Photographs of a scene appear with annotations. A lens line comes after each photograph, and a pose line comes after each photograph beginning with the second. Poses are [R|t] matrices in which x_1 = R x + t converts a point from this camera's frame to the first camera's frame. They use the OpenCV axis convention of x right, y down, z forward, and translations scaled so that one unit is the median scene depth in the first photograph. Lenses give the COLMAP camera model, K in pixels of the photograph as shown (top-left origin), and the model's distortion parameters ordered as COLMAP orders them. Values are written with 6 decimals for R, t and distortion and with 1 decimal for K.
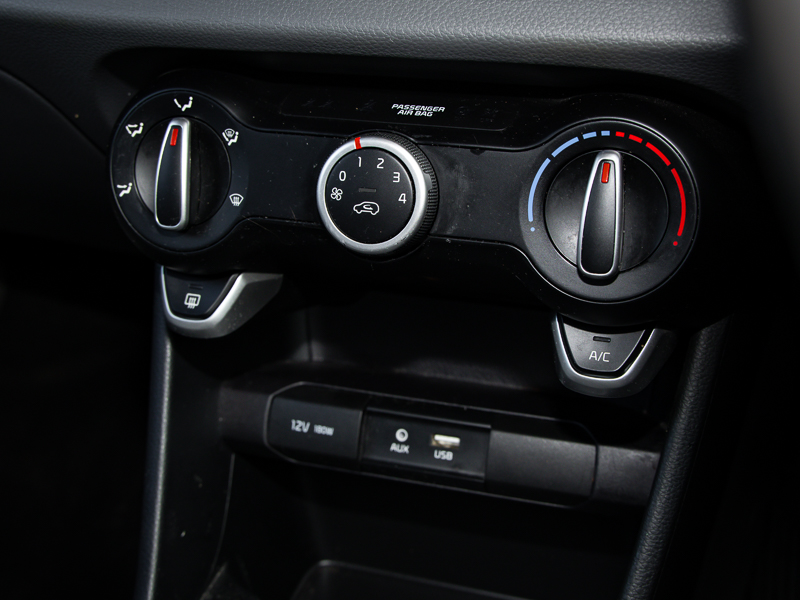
lens RADIAL K [[1172.8, 0, 400.0], [0, 1172.8, 300.0], [0, 0, 1]] dist [-0.000387, -0.000177]
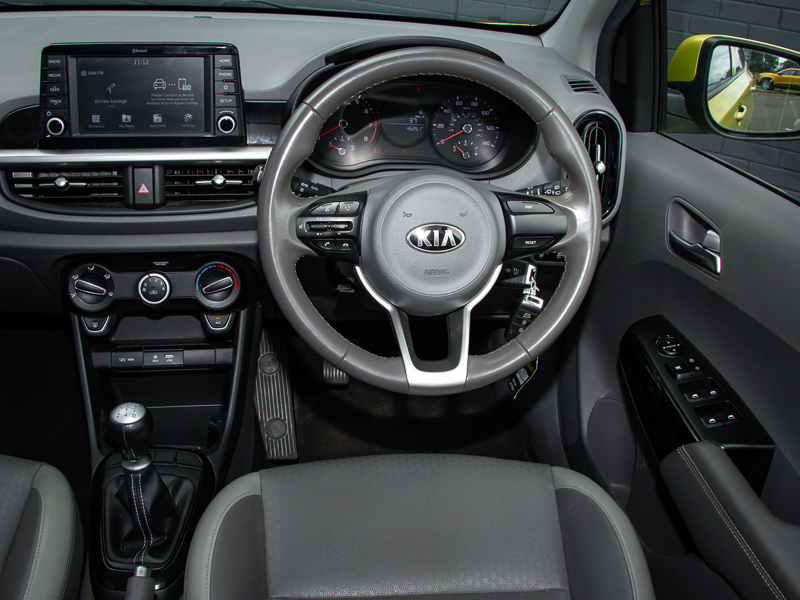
lens RADIAL K [[1219.4, 0, 400.0], [0, 1219.4, 300.0], [0, 0, 1]] dist [-0.127395, 0.168248]
pose [[0.889405, -0.140973, 0.434840, -0.986530], [0.131734, 0.989947, 0.051492, -0.146305], [-0.437728, 0.011486, 0.899034, -2.733757]]
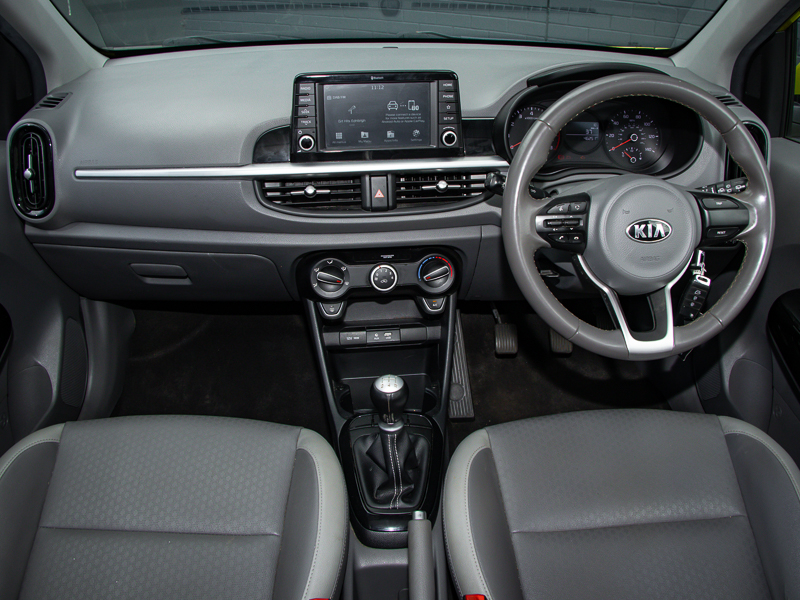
lens RADIAL K [[1052.6, 0, 400.0], [0, 1052.6, 300.0], [0, 0, 1]] dist [-0.169263, 0.095546]
pose [[0.881283, -0.174446, 0.439213, -1.685538], [0.158070, 0.984657, 0.073917, -0.284551], [-0.445369, 0.004285, 0.895337, -2.507163]]
